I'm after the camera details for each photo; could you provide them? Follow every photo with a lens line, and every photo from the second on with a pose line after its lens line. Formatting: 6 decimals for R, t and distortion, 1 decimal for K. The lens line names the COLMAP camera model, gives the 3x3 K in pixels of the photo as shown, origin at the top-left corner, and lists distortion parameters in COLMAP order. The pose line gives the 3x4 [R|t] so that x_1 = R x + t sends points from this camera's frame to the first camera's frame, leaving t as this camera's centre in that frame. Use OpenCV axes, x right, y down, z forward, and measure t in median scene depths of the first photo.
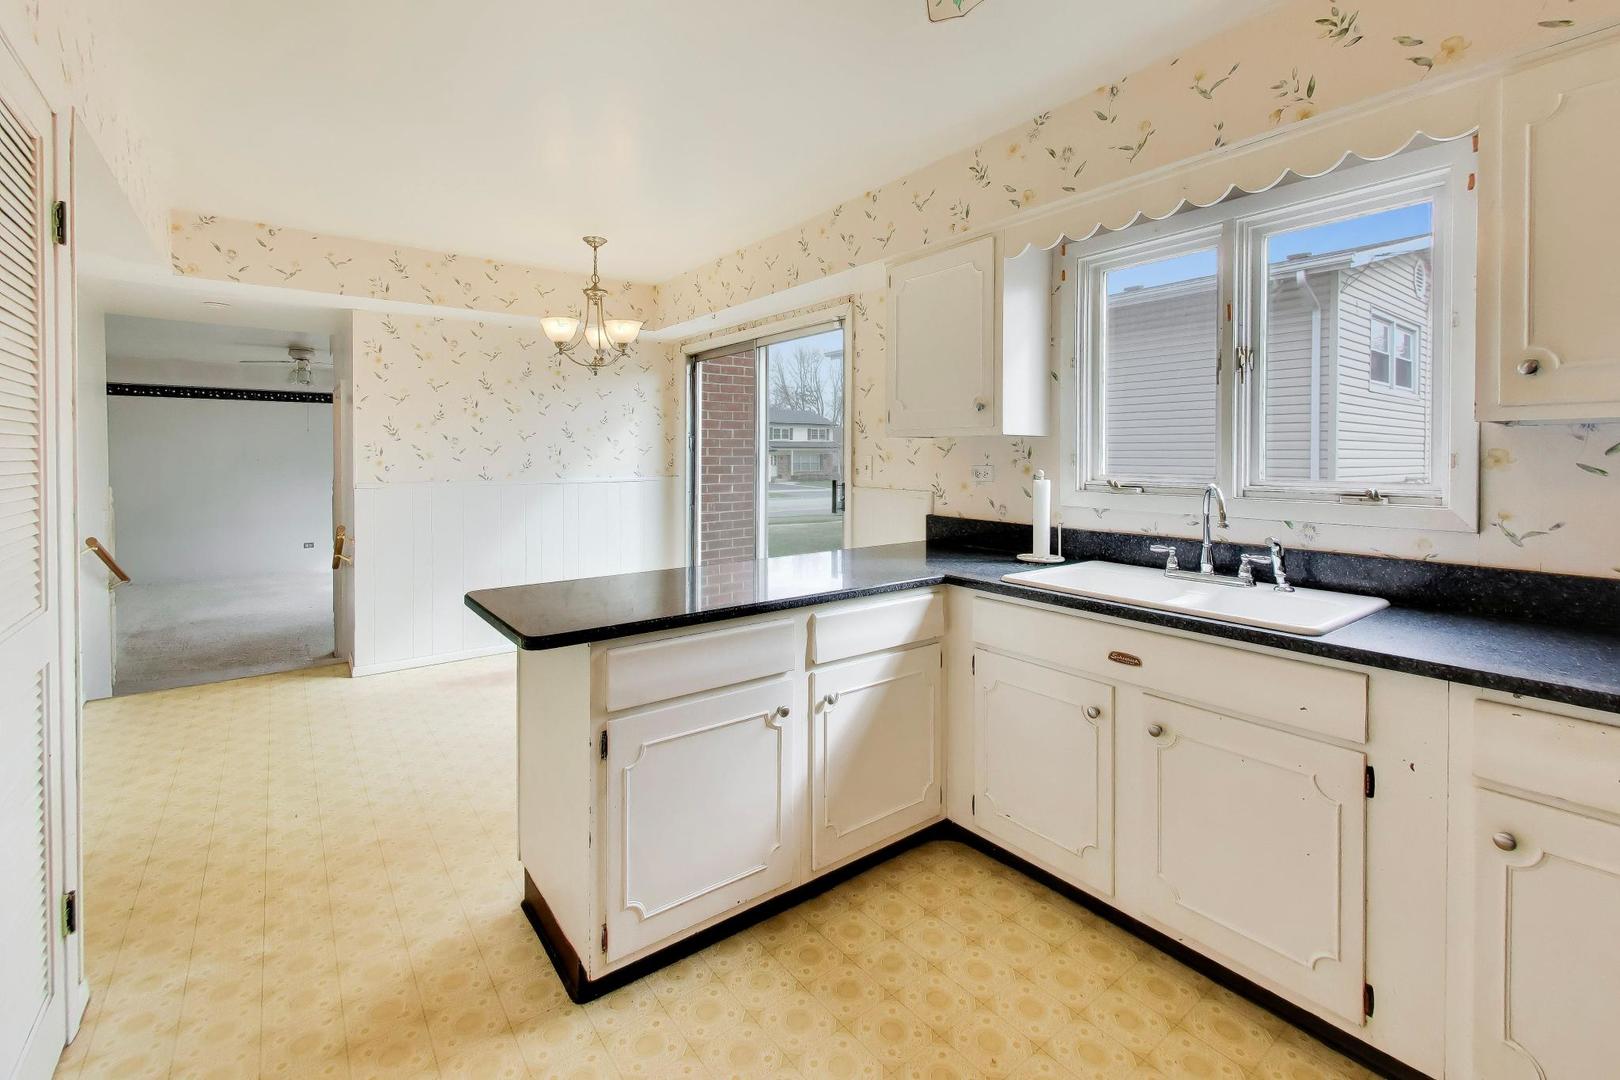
lens RADIAL K [[704.0, 0, 806.9], [0, 704.0, 455.9], [0, 0, 1]] dist [-0.002353, -0.002026]
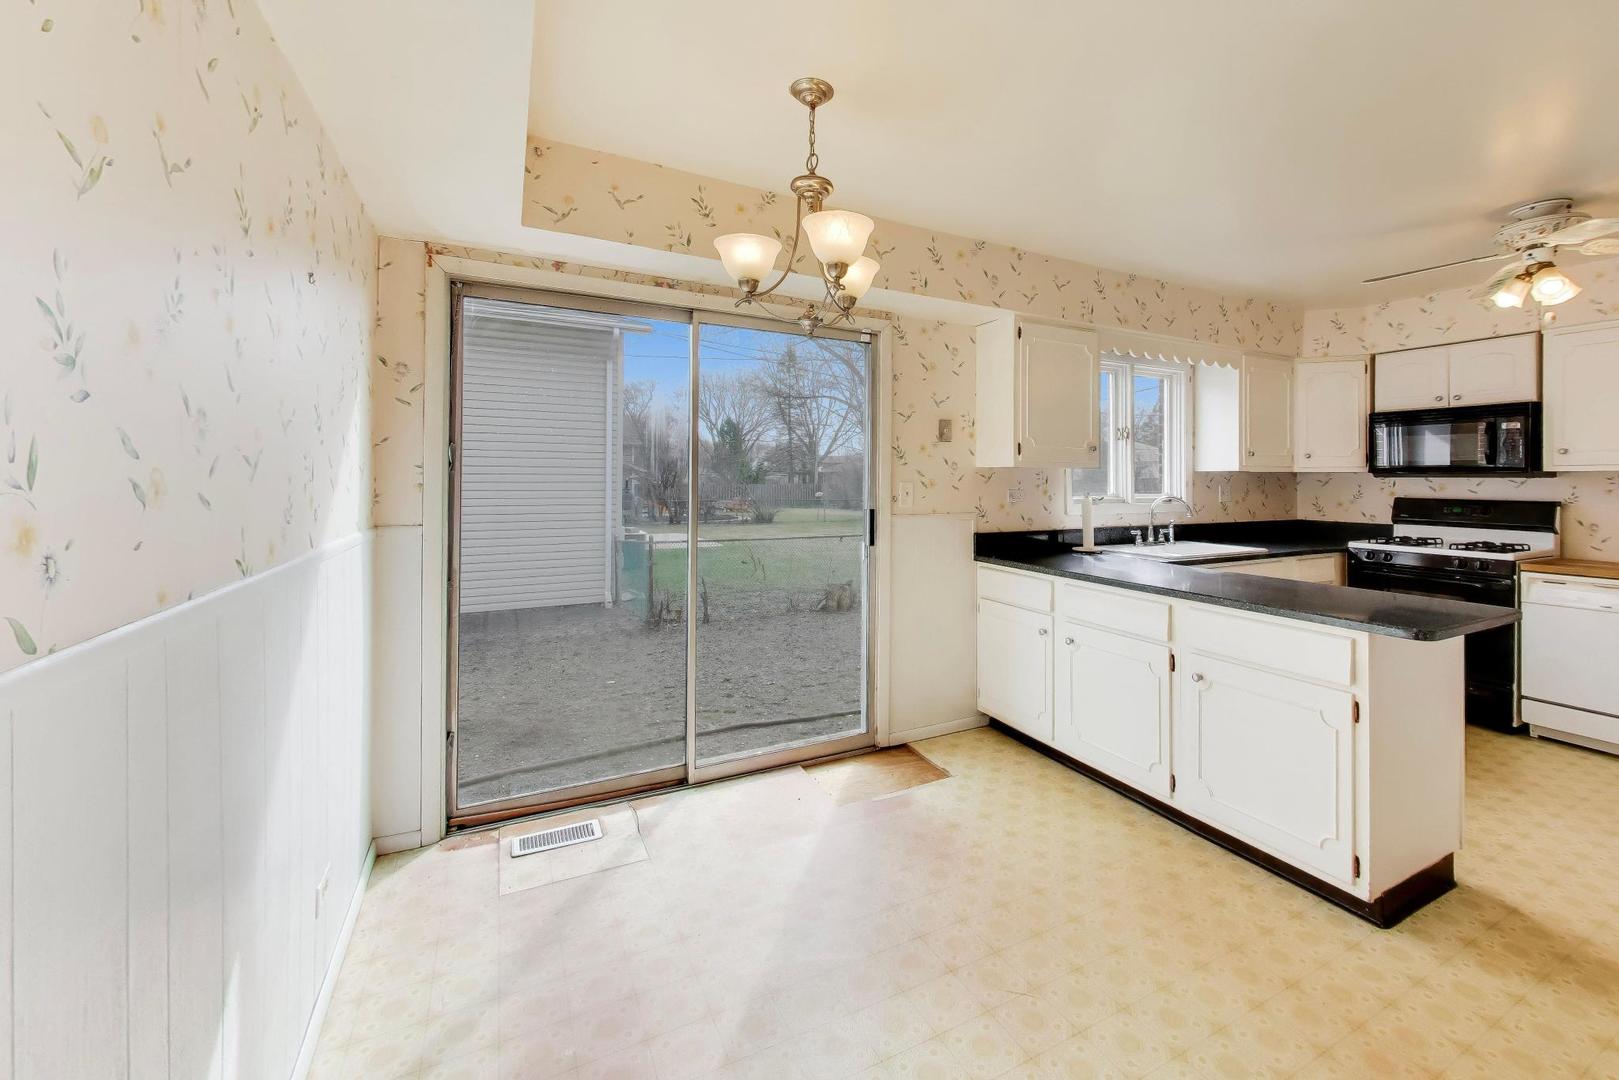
lens RADIAL K [[660.3, 0, 841.4], [0, 660.3, 483.9], [0, 0, 1]] dist [0.001187, -0.000449]
pose [[0.153131, -0.005142, 0.988193, -1.402857], [-0.002906, 0.999980, 0.005654, -0.004581], [-0.988202, -0.003737, 0.153112, 1.563521]]
